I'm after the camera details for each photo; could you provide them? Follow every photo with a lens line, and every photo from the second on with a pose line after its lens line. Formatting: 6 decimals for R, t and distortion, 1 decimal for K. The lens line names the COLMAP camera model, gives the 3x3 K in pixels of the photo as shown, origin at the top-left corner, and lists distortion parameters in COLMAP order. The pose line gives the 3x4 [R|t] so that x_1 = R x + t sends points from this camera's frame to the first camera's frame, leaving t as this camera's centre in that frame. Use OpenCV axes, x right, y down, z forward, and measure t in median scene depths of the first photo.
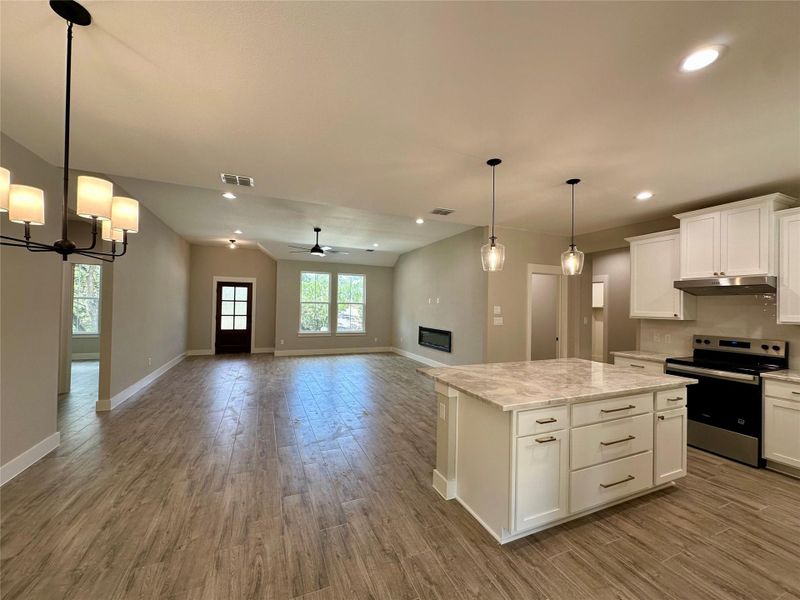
lens RADIAL K [[320.3, 0, 402.6], [0, 320.3, 301.1], [0, 0, 1]] dist [-0.006745, 0.001505]
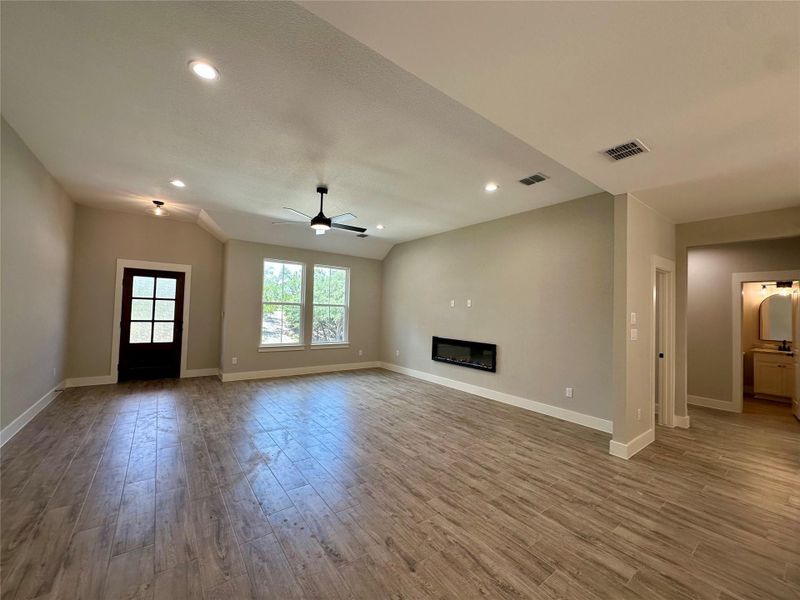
lens RADIAL K [[320.3, 0, 402.2], [0, 320.3, 300.4], [0, 0, 1]] dist [-0.006745, 0.001505]
pose [[0.971038, 0.018357, 0.238219, -0.205589], [-0.015559, 0.999786, -0.013621, 0.003952], [-0.238418, 0.009520, 0.971116, 0.269370]]
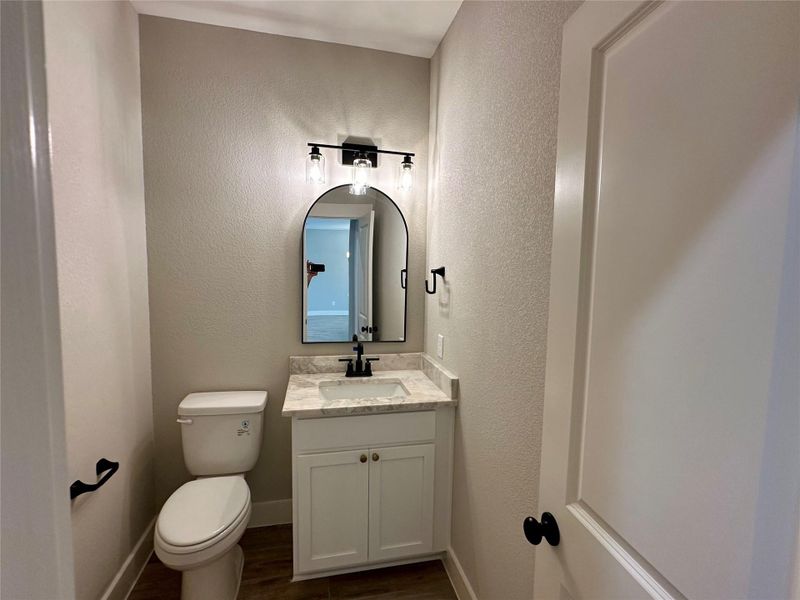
lens RADIAL K [[320.3, 0, 396.9], [0, 320.3, 301.1], [0, 0, 1]] dist [-0.006745, 0.001505]
pose [[0.171170, -0.078749, 0.982089, 0.594060], [-0.028936, 0.995969, 0.084905, 0.024010], [-0.984816, -0.042951, 0.168202, 0.699969]]
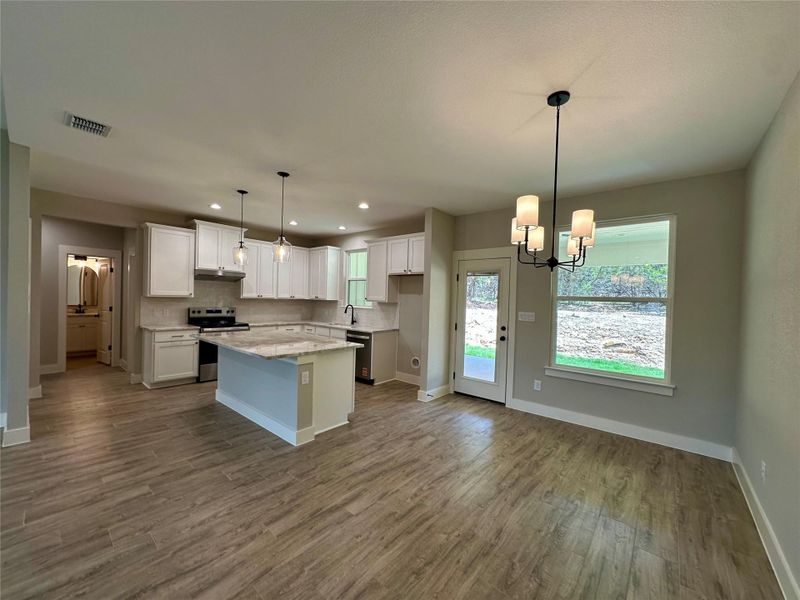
lens RADIAL K [[320.3, 0, 394.8], [0, 320.3, 301.4], [0, 0, 1]] dist [-0.006745, 0.001505]
pose [[-0.434487, -0.040374, 0.899773, -0.338608], [-0.048765, 0.998584, 0.021259, 0.002028], [-0.899357, -0.034641, -0.435840, 0.373162]]
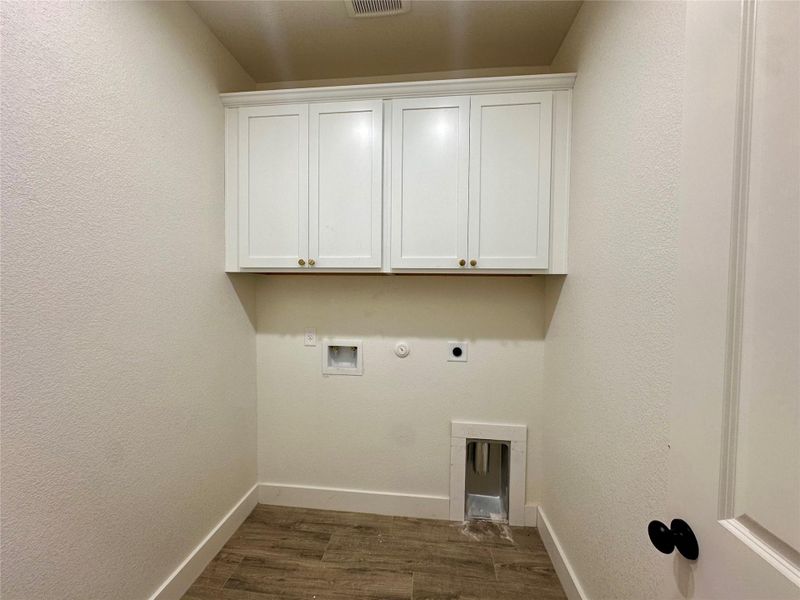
lens RADIAL K [[320.3, 0, 401.7], [0, 320.3, 298.7], [0, 0, 1]] dist [-0.006745, 0.001505]
pose [[0.509943, -0.018955, 0.860000, 0.322797], [-0.012780, 0.999480, 0.029608, 0.034287], [-0.860114, -0.026089, 0.509435, 0.200386]]
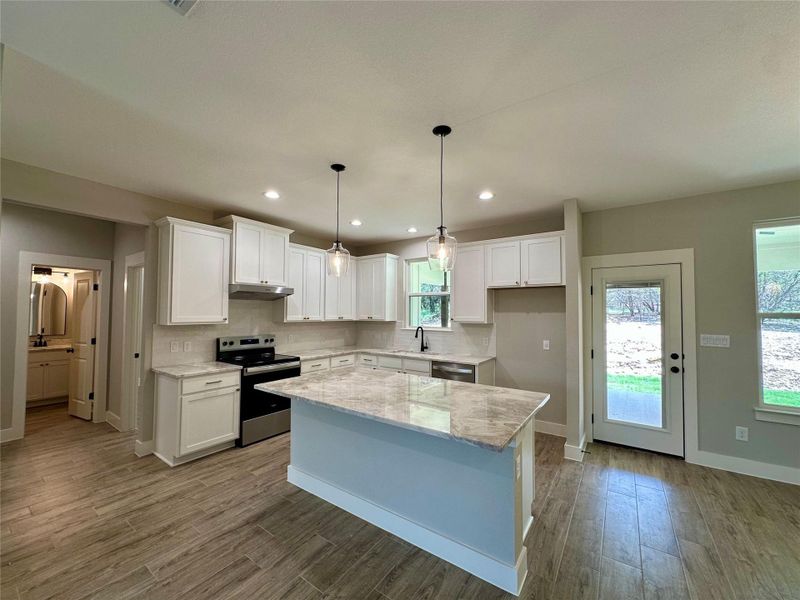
lens RADIAL K [[320.3, 0, 396.5], [0, 320.3, 300.5], [0, 0, 1]] dist [-0.006745, 0.001505]
pose [[-0.517618, 0.008895, 0.855565, -0.104873], [-0.028351, 0.999219, -0.027541, 0.000309], [-0.855142, -0.038512, -0.516962, 0.486562]]
